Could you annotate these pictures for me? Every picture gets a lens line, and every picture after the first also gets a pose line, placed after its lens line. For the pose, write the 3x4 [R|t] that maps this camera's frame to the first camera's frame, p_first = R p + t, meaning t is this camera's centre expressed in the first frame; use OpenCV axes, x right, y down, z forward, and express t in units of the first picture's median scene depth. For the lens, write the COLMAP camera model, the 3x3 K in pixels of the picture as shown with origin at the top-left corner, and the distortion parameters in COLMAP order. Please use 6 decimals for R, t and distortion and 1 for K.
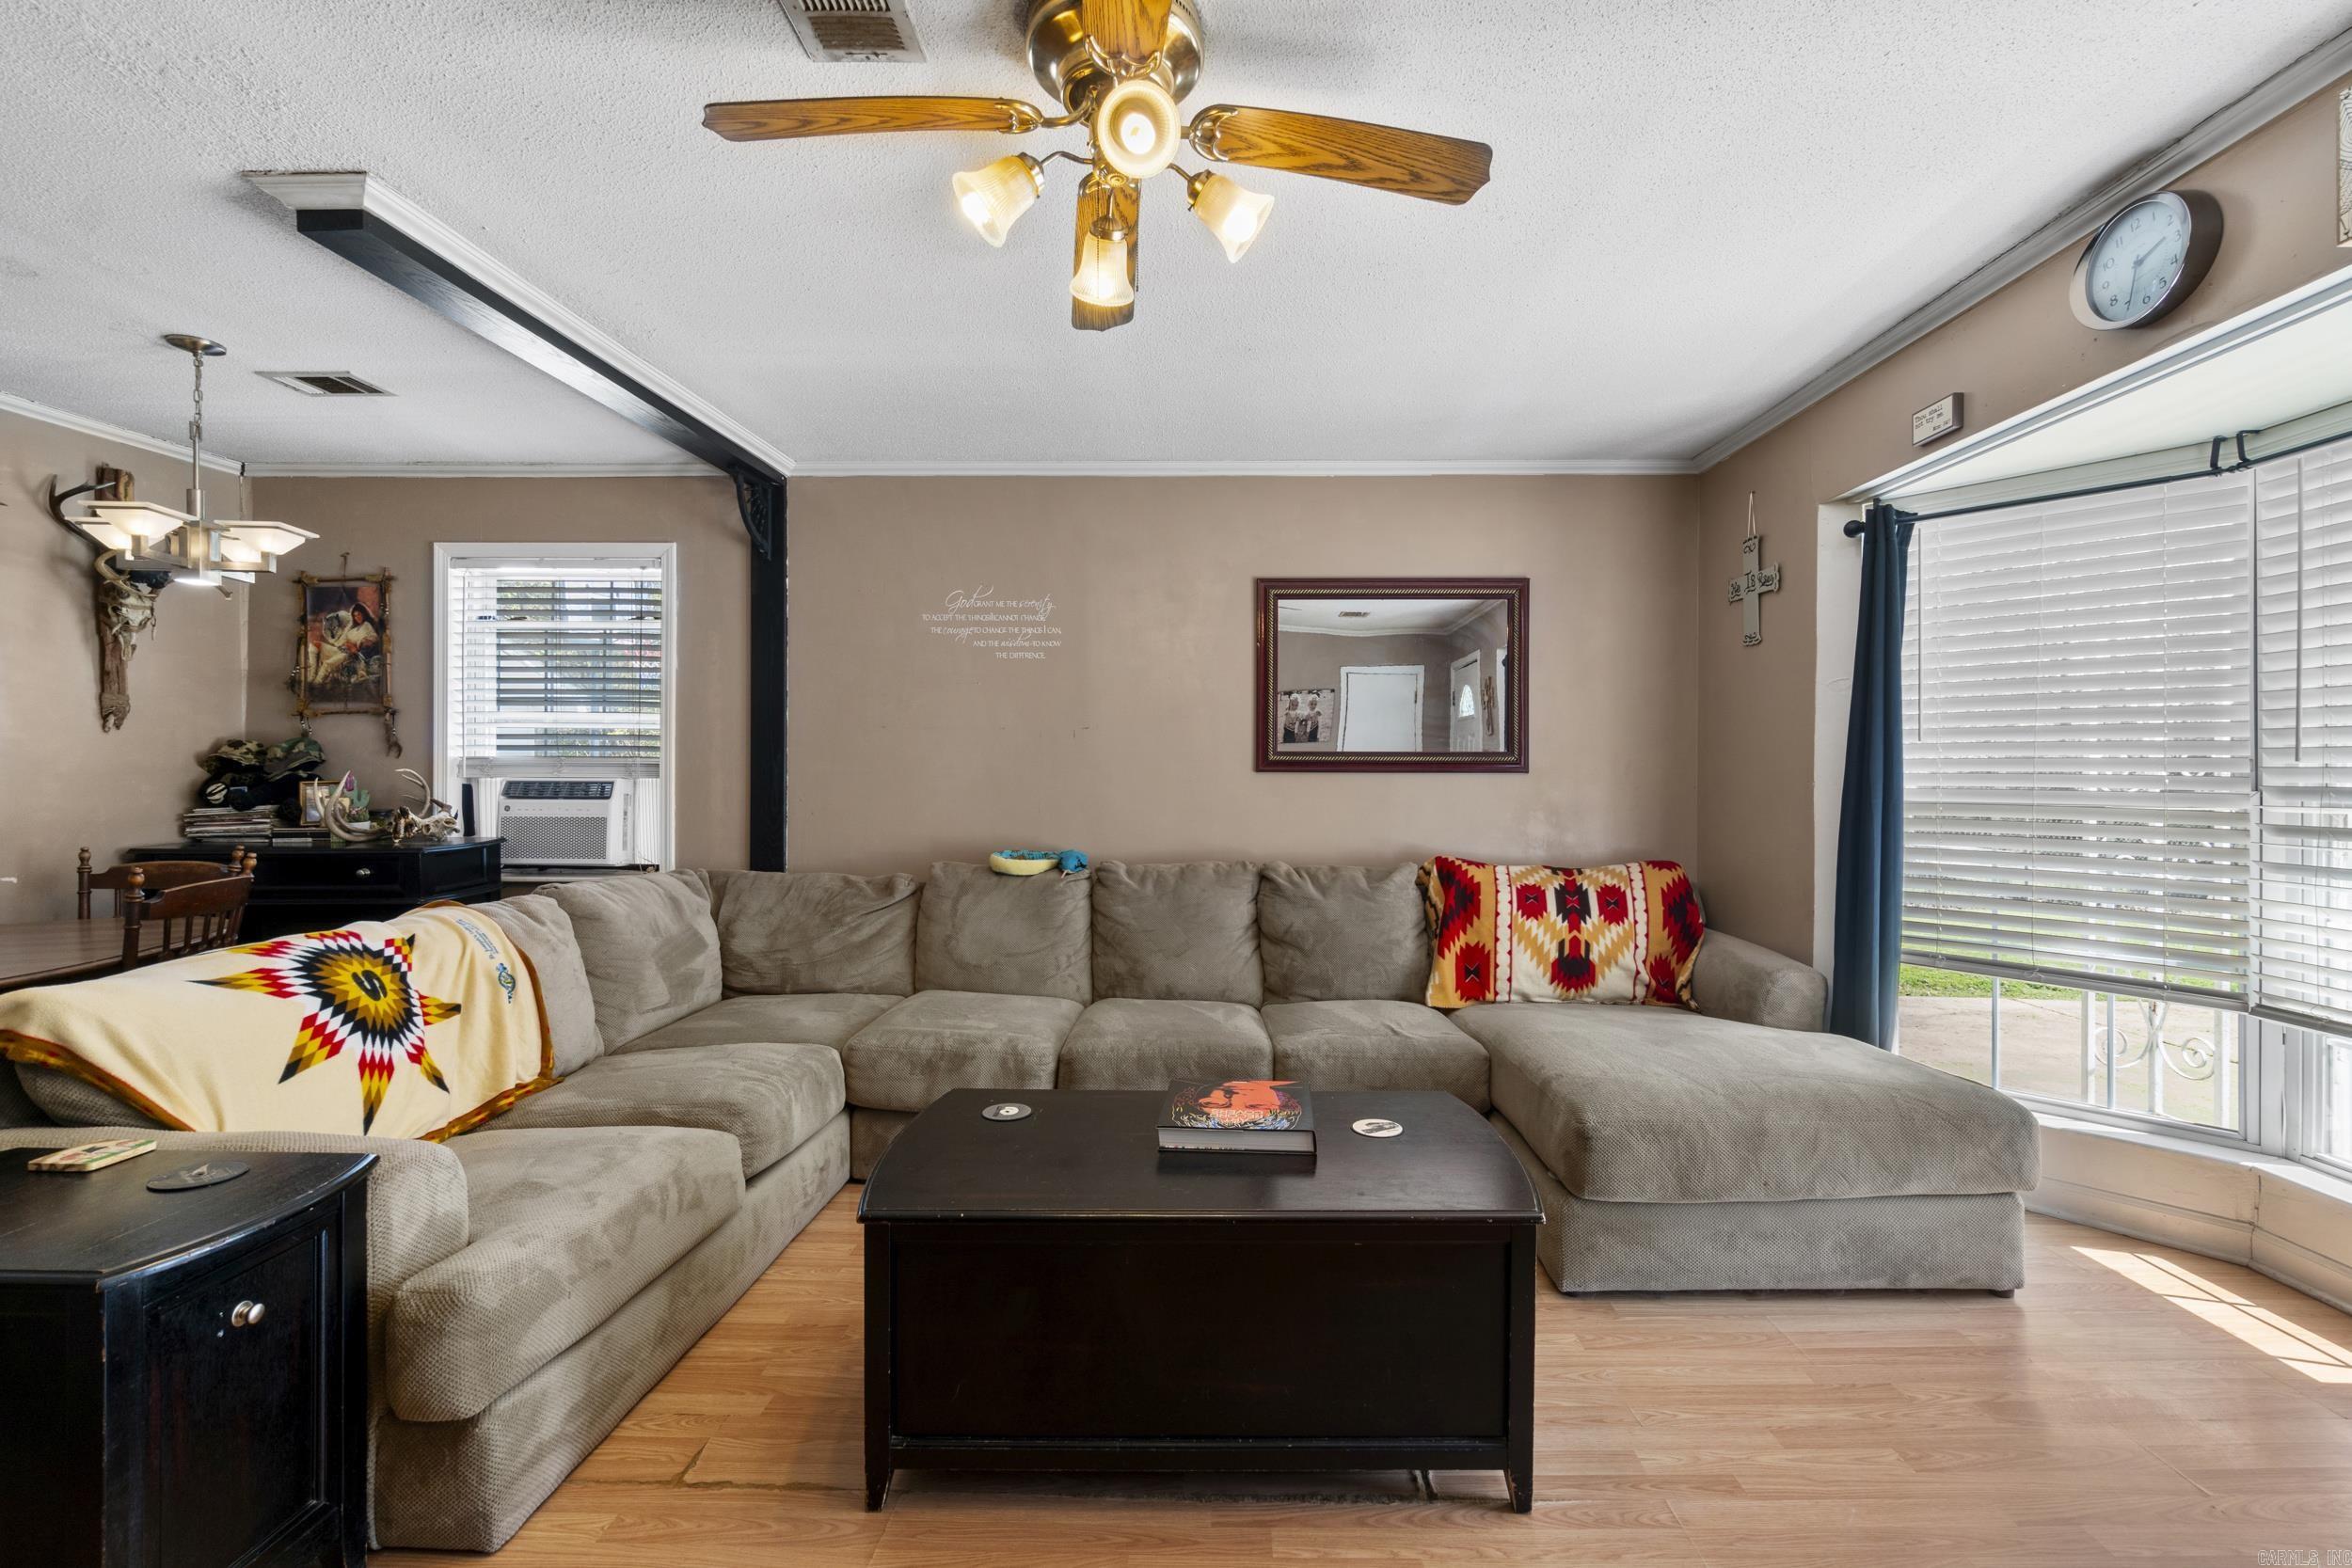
lens RADIAL K [[1026.5, 0, 1202.1], [0, 1026.5, 778.8], [0, 0, 1]] dist [-0.006815, 0.000829]
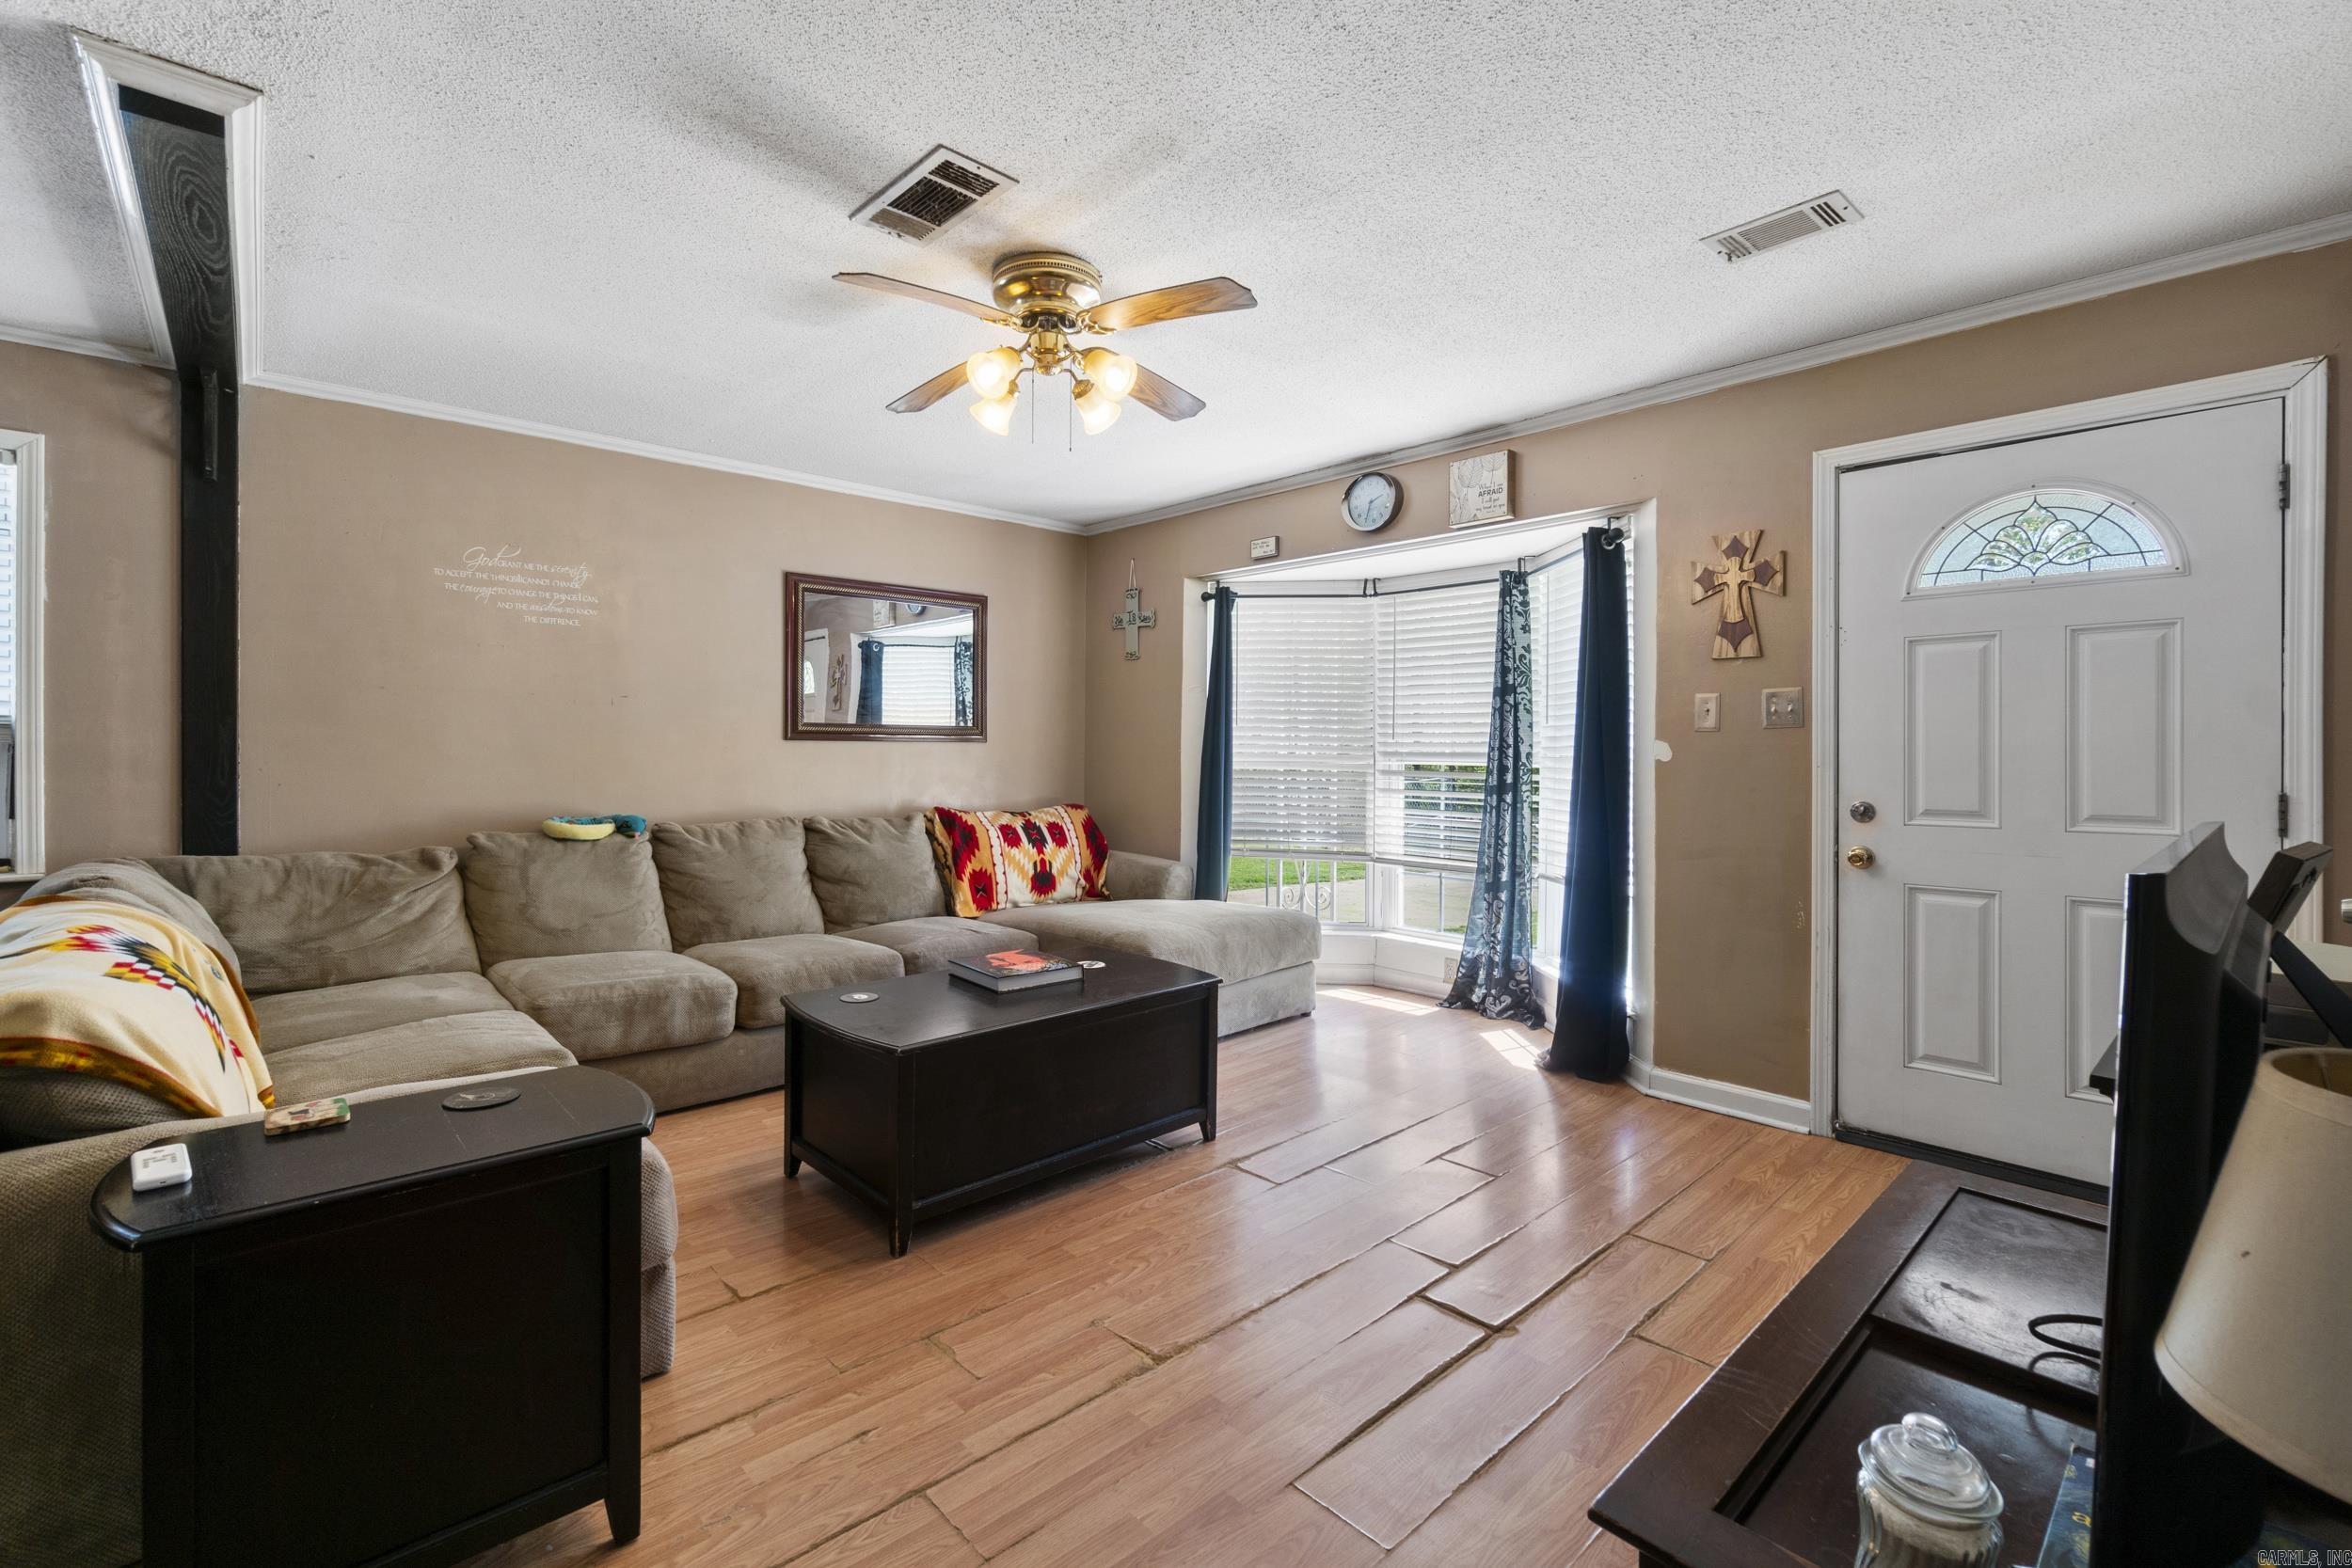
lens RADIAL K [[1026.5, 0, 1147.2], [0, 1026.5, 755.1], [0, 0, 1]] dist [-0.006815, 0.000829]
pose [[0.730160, -0.003579, 0.683267, -0.502701], [-0.002944, 0.999961, 0.008384, -0.000755], [-0.683270, -0.008133, 0.730120, -0.134817]]
